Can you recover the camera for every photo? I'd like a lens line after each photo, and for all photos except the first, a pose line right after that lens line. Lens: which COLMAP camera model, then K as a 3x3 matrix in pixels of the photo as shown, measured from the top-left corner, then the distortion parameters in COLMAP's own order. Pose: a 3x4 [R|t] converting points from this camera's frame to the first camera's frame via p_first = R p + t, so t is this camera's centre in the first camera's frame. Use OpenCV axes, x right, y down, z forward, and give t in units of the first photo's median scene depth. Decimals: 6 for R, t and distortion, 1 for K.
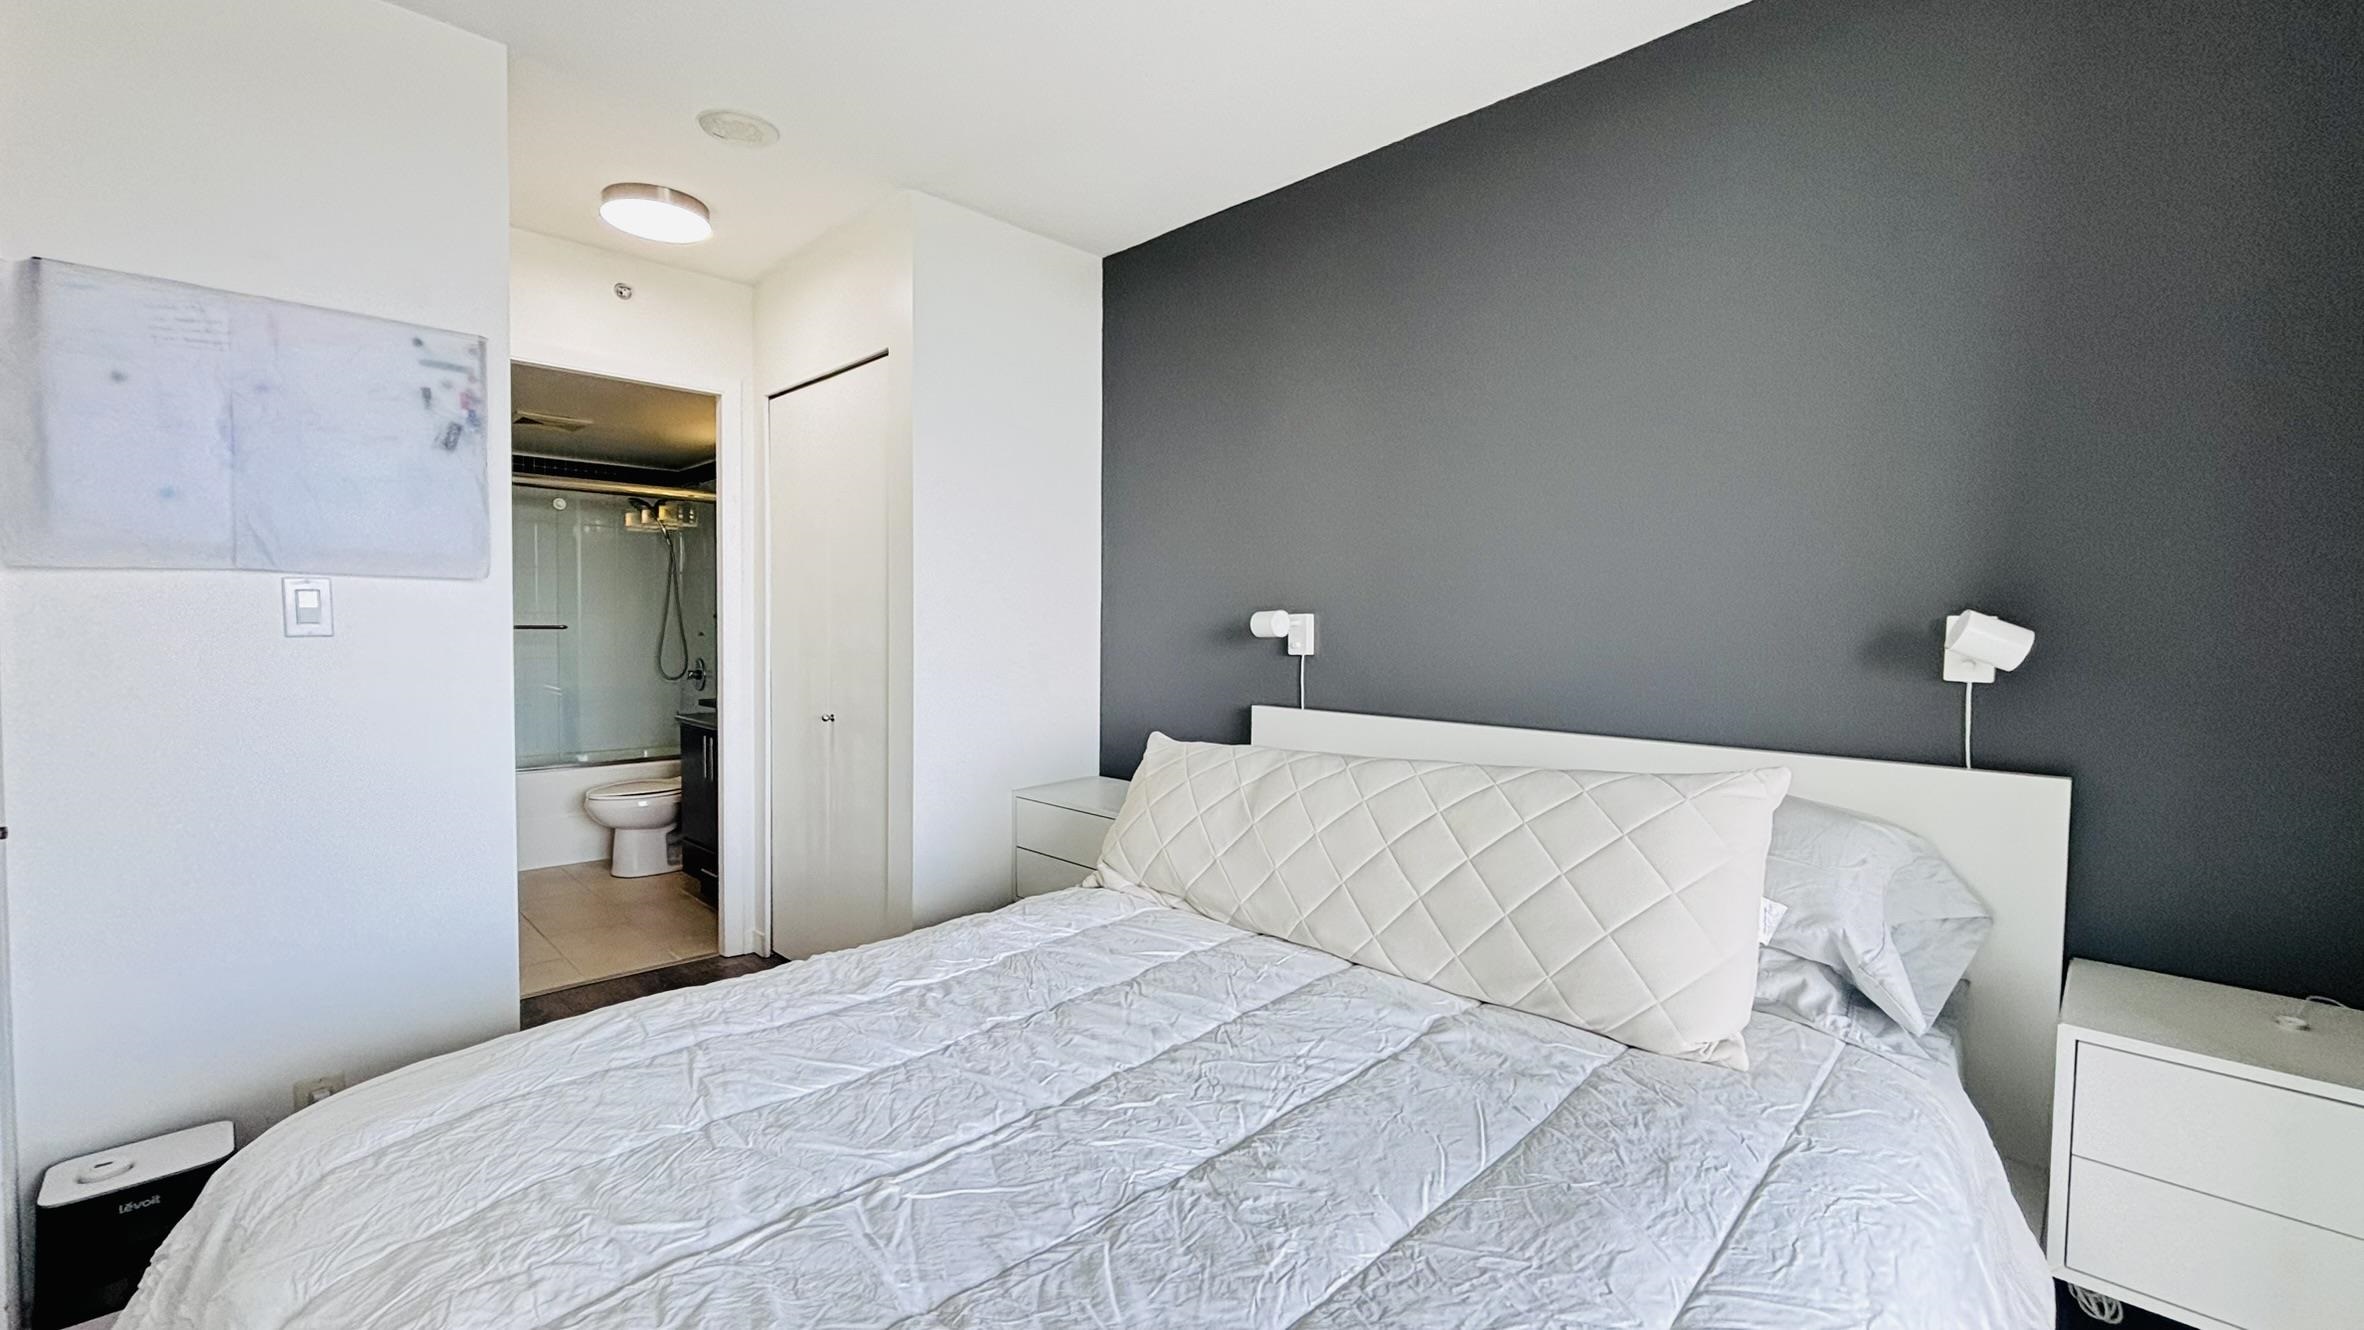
lens RADIAL K [[959.0, 0, 1182.6], [0, 959.0, 645.4], [0, 0, 1]] dist [0.003947, -0.001775]
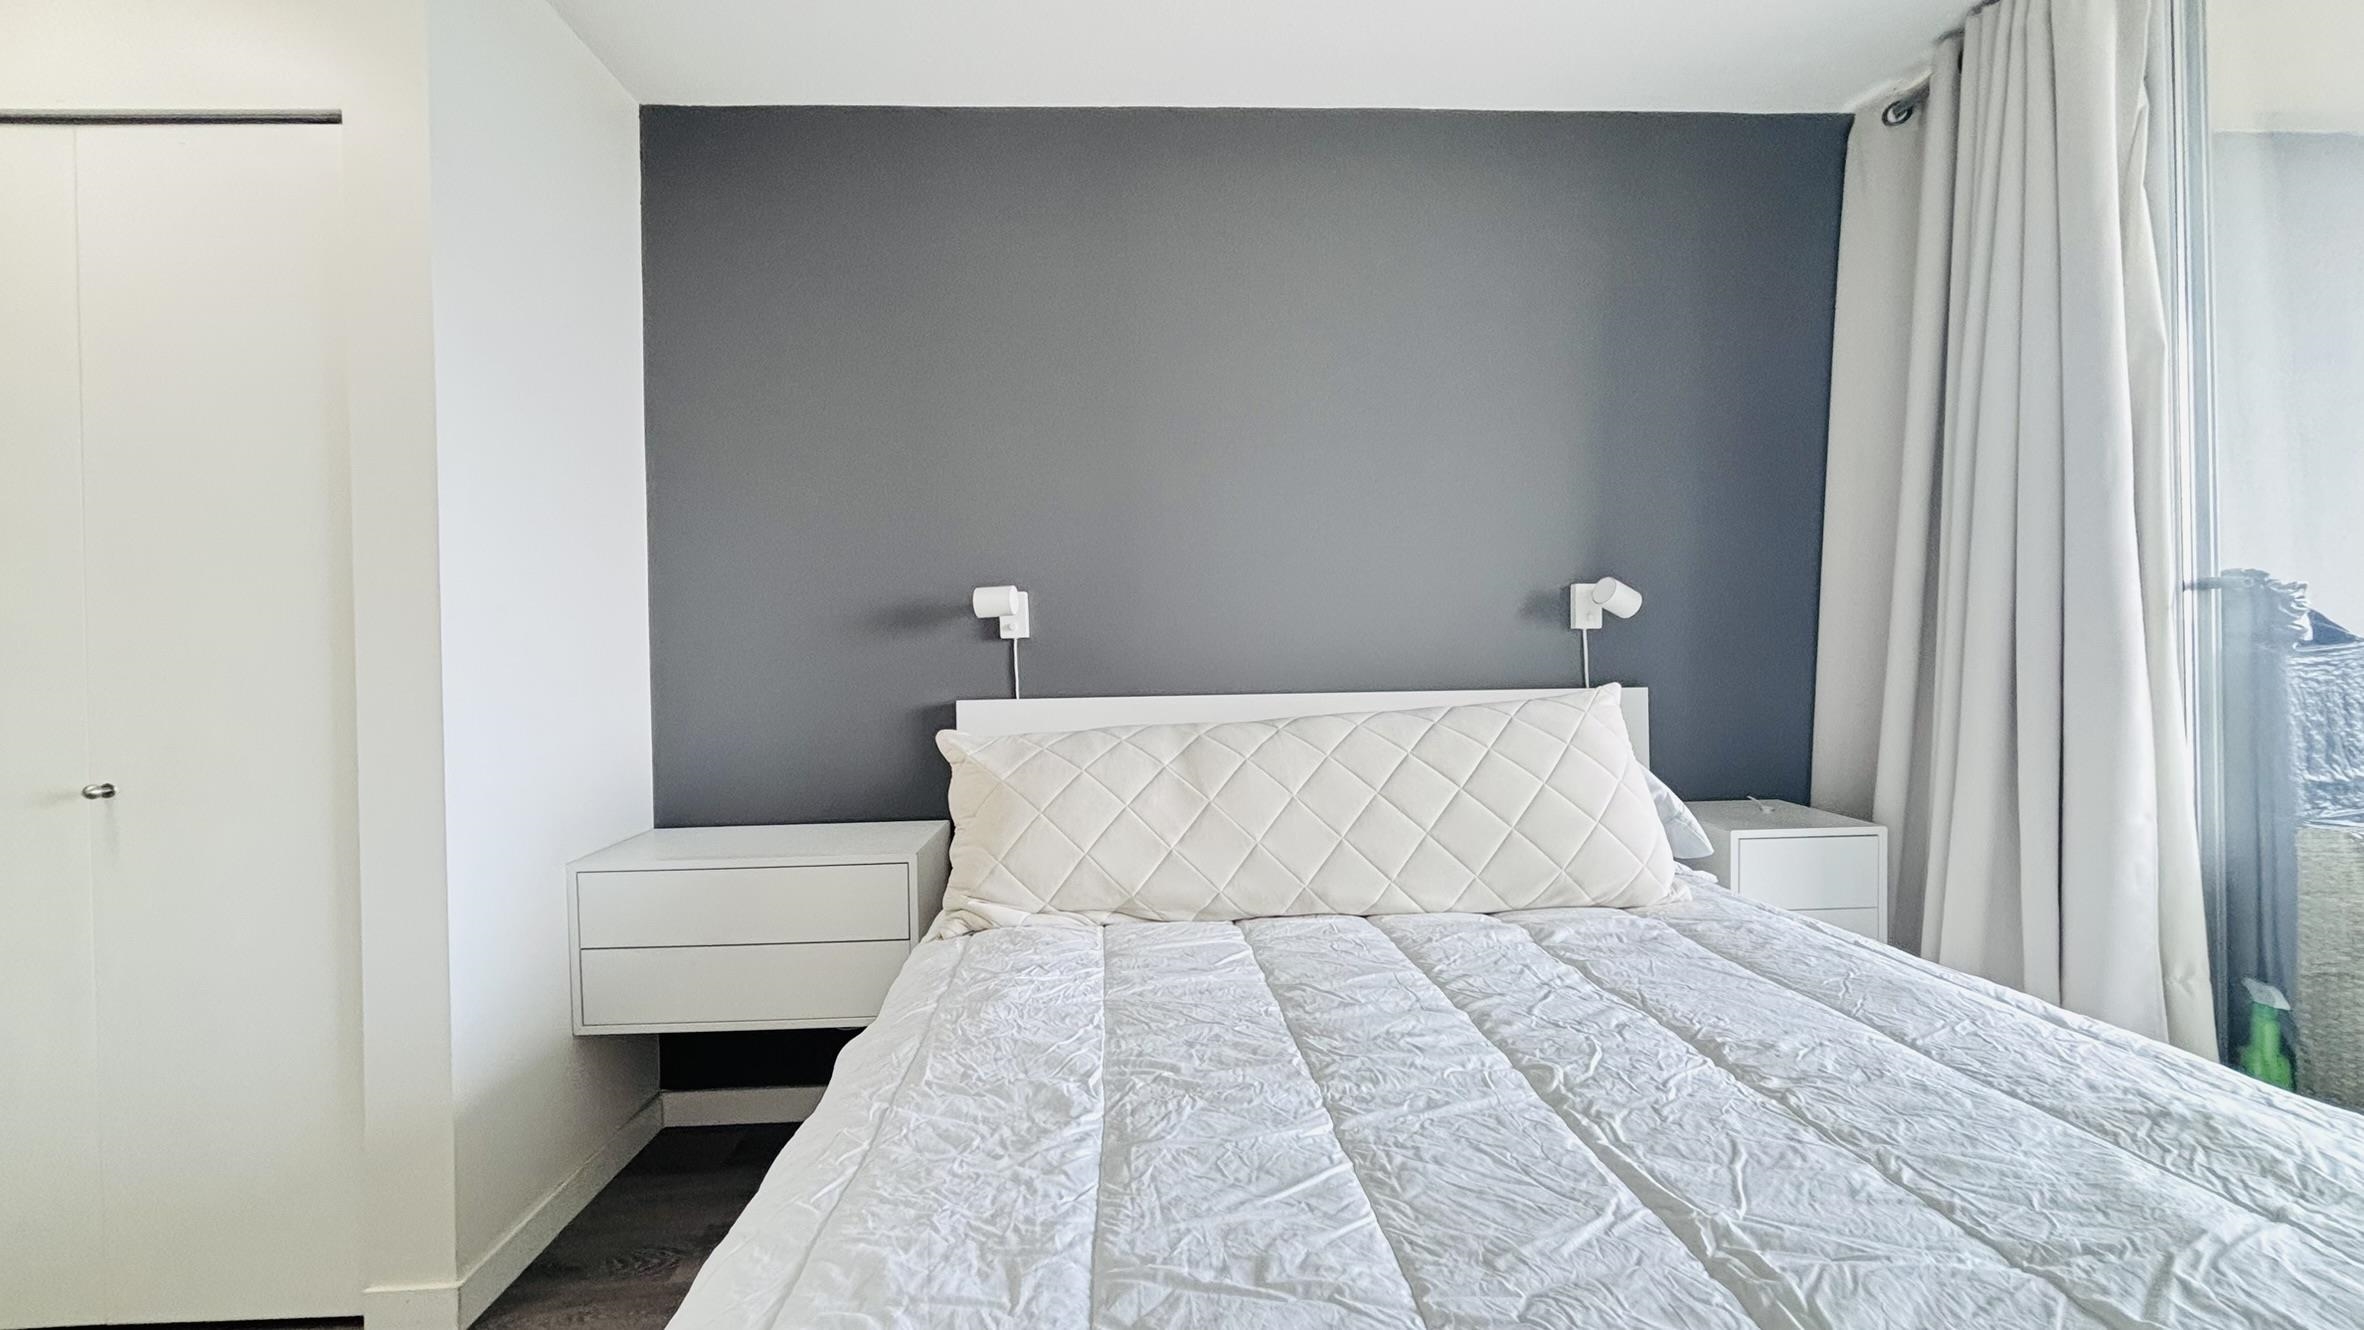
lens RADIAL K [[959.0, 0, 1182.8], [0, 959.0, 651.9], [0, 0, 1]] dist [0.003947, -0.001775]
pose [[0.678504, -0.023284, 0.734227, -0.646054], [0.043497, 0.999017, -0.008514, 0.056821], [-0.733308, 0.037714, 0.678850, 0.438320]]
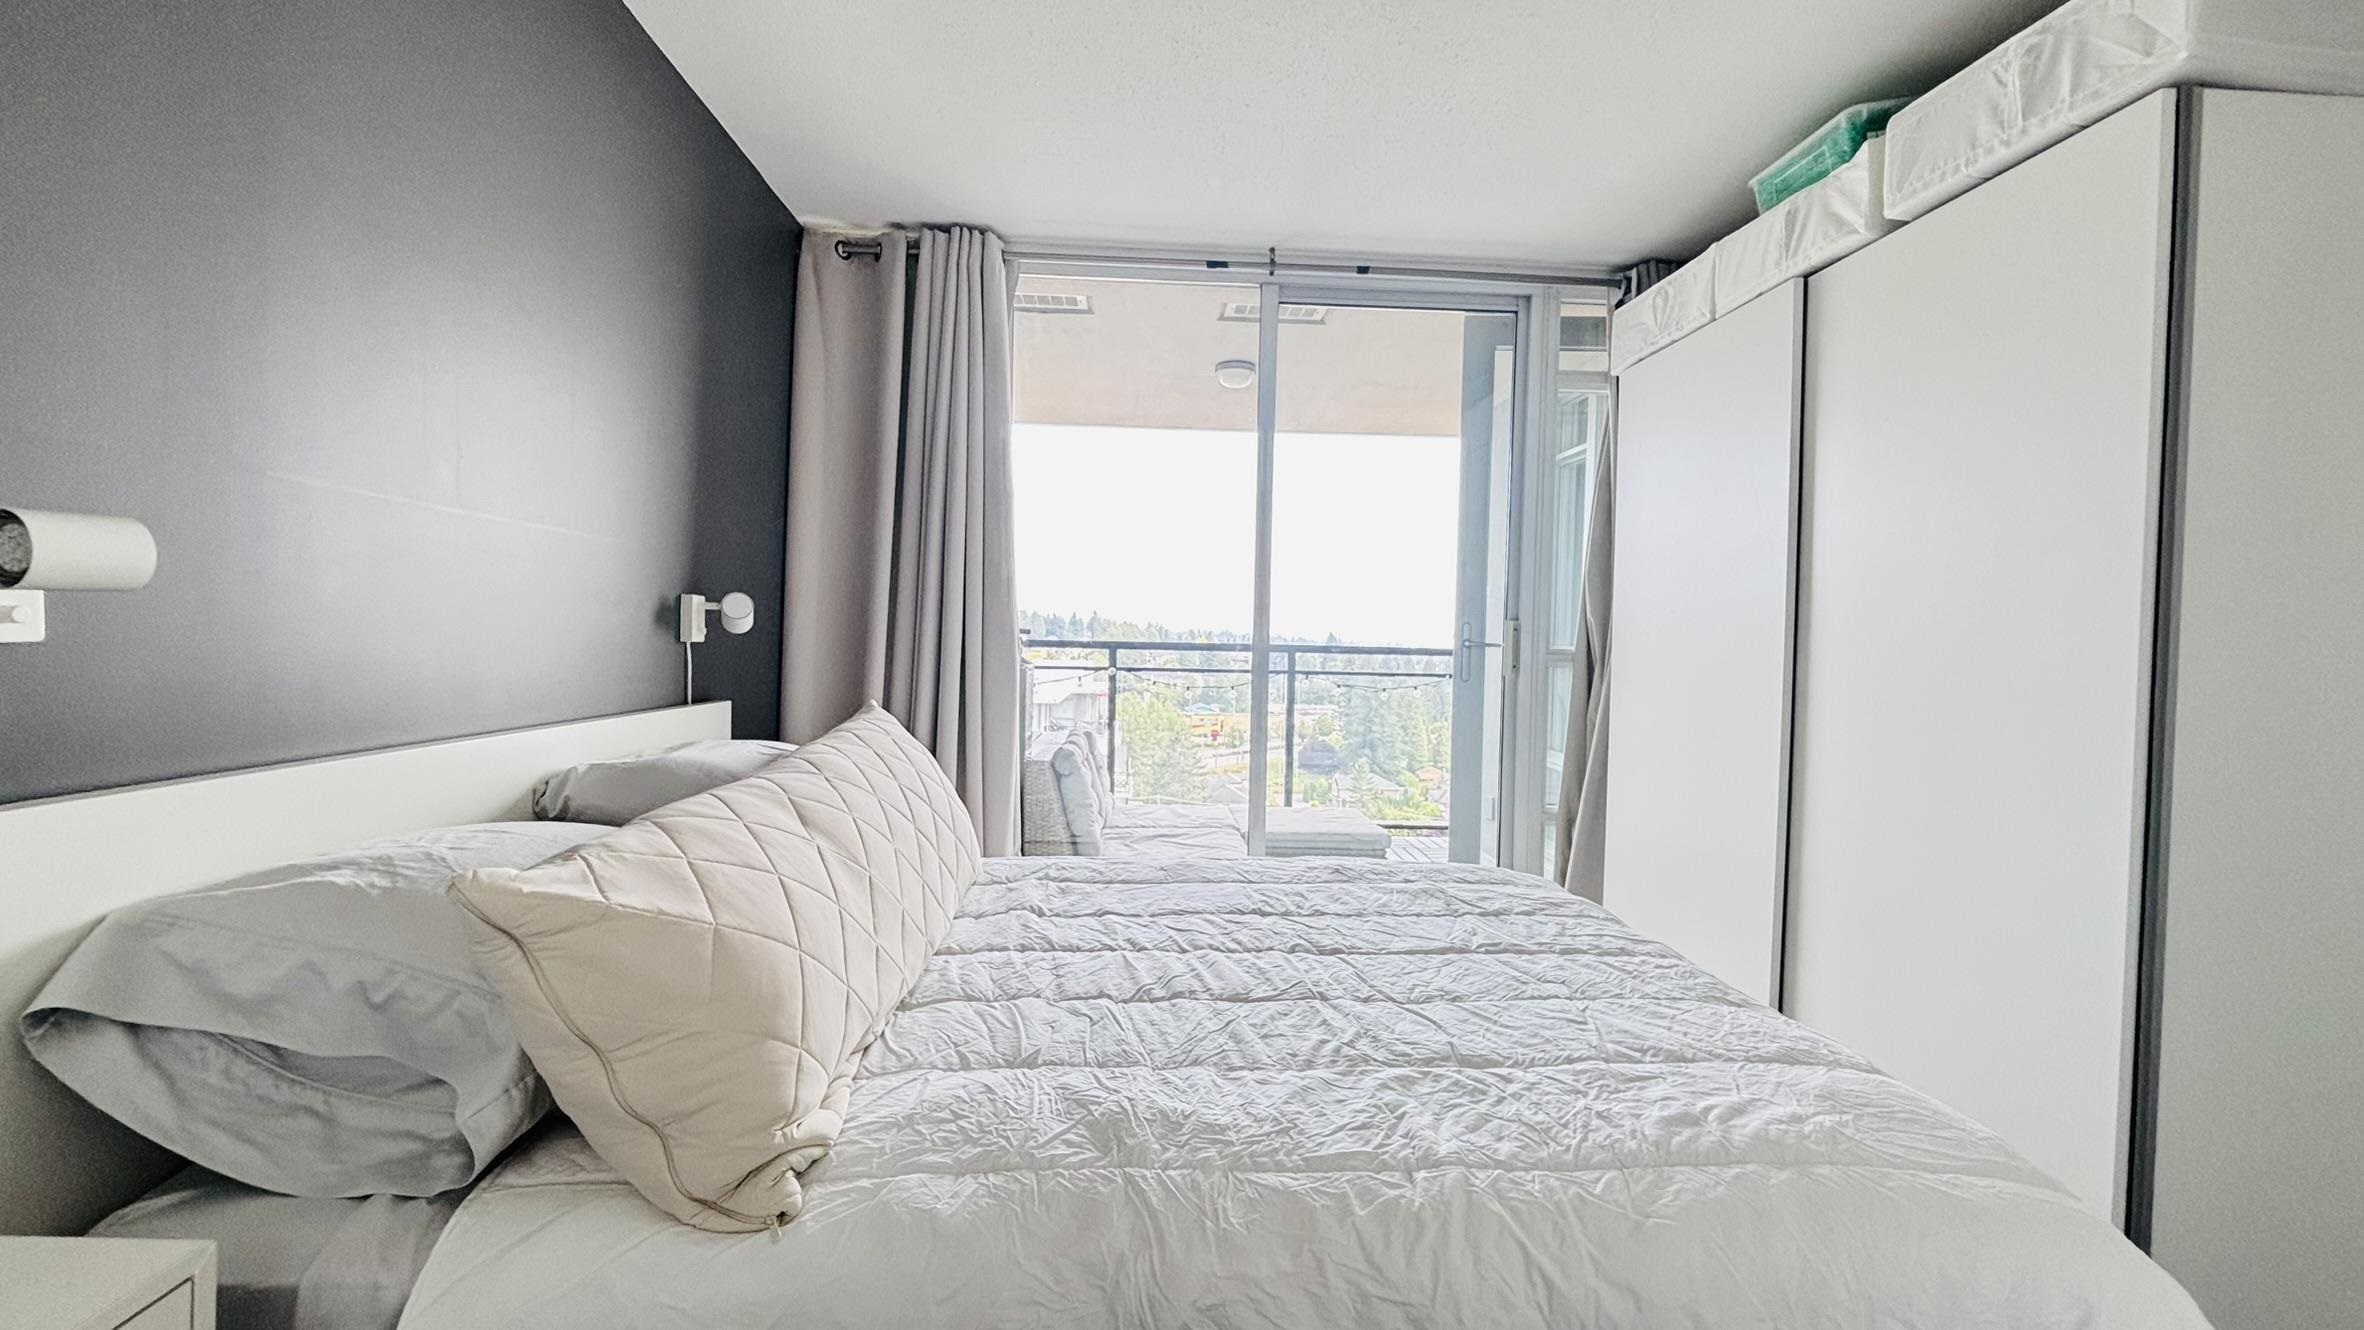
lens RADIAL K [[959.0, 0, 1163.5], [0, 959.0, 668.8], [0, 0, 1]] dist [0.003947, -0.001775]
pose [[-0.723893, -0.049683, 0.688121, -0.617473], [-0.016952, 0.998383, 0.054251, -0.010173], [-0.689704, 0.027606, -0.723565, 1.471188]]
